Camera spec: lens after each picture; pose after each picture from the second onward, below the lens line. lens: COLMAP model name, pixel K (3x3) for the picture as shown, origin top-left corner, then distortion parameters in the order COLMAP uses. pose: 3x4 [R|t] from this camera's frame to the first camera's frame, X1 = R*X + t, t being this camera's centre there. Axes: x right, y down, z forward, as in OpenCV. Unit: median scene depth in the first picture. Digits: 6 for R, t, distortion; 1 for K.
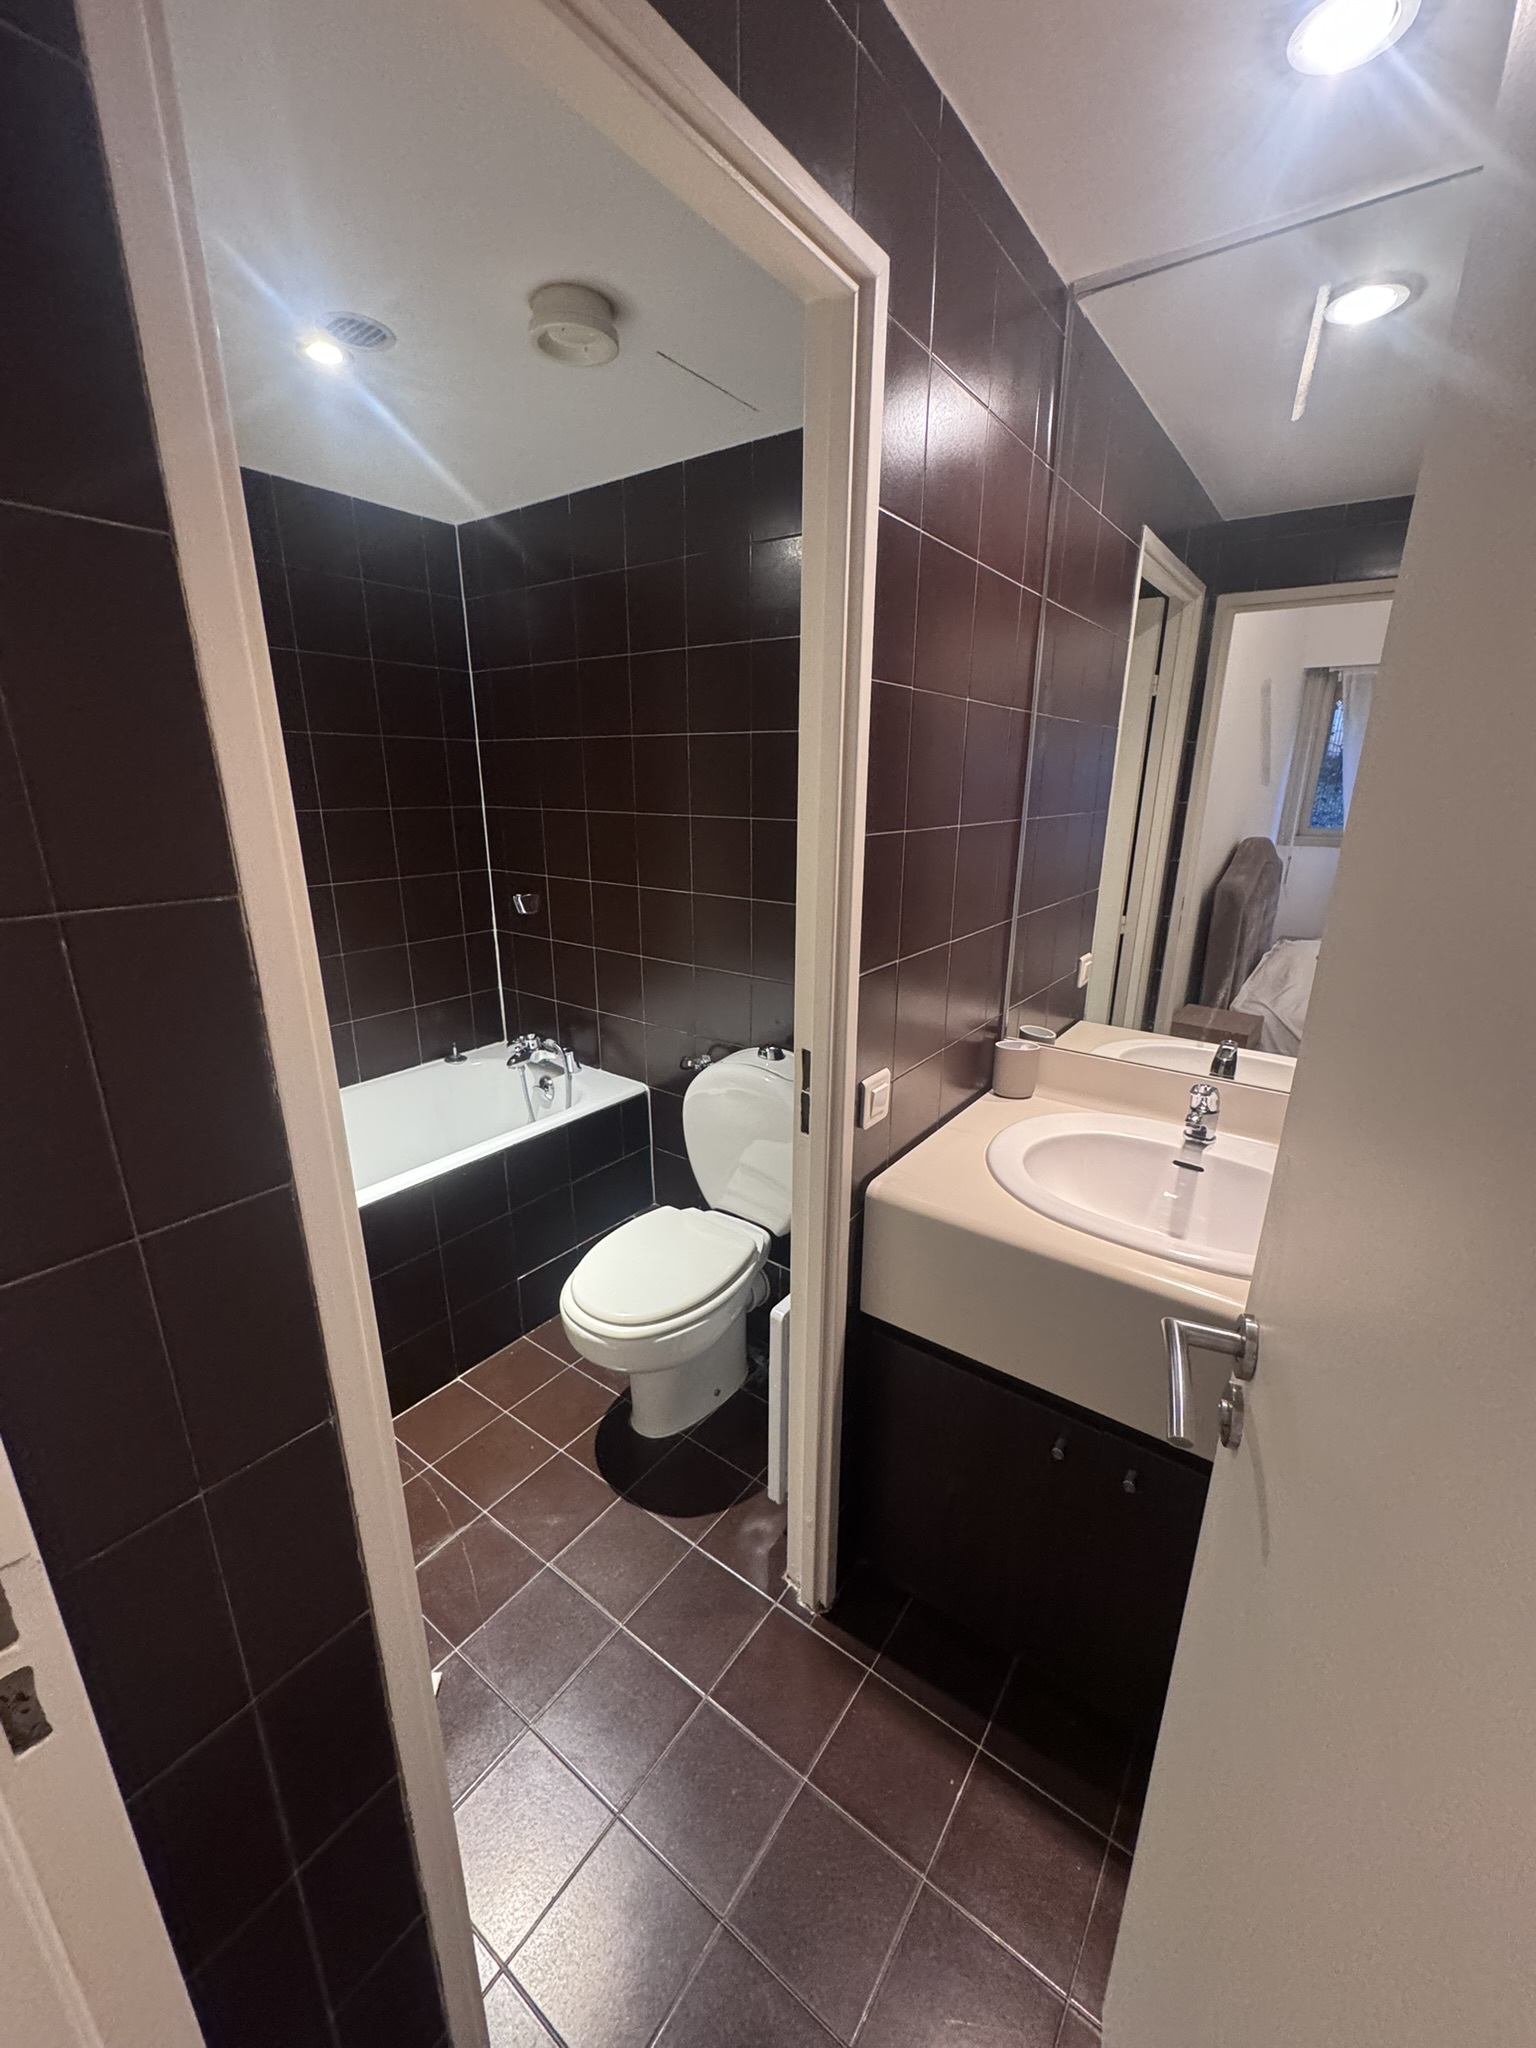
lens RADIAL K [[818.7, 0, 767.7], [0, 818.7, 1018.1], [0, 0, 1]] dist [-0.004496, 0.000154]
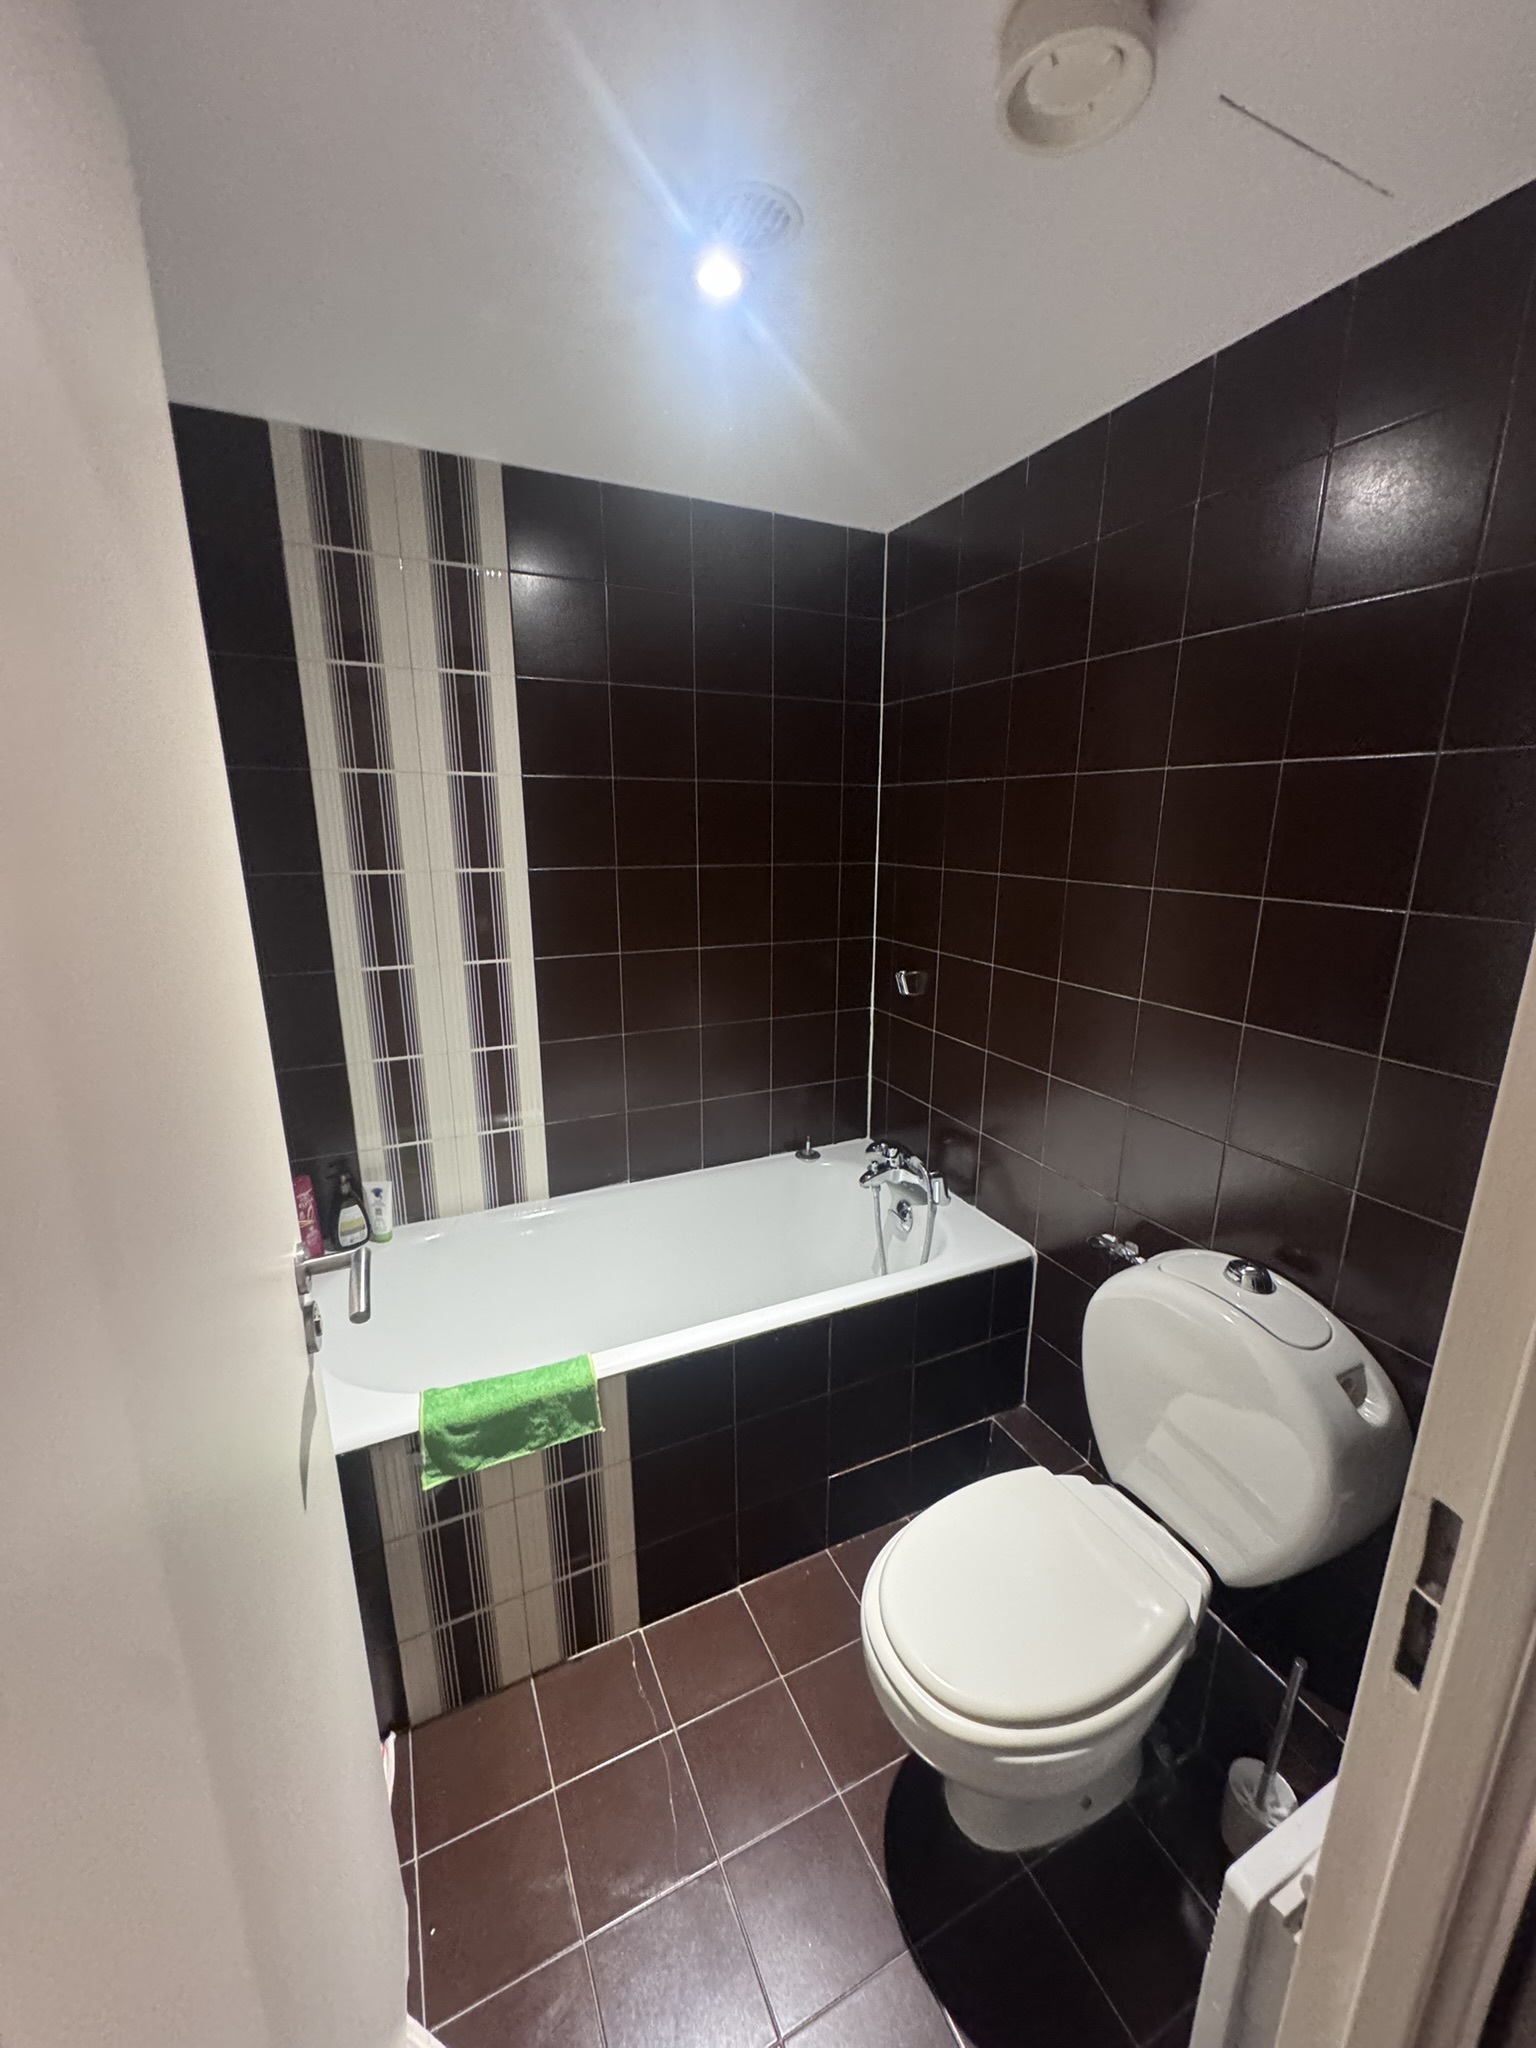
lens RADIAL K [[818.7, 0, 776.5], [0, 818.7, 1024.5], [0, 0, 1]] dist [-0.004496, 0.000154]
pose [[0.887594, 0.112845, -0.446590, -0.046600], [-0.133042, 0.991011, -0.014010, -0.071588], [0.440995, 0.071851, 0.894629, 0.222967]]
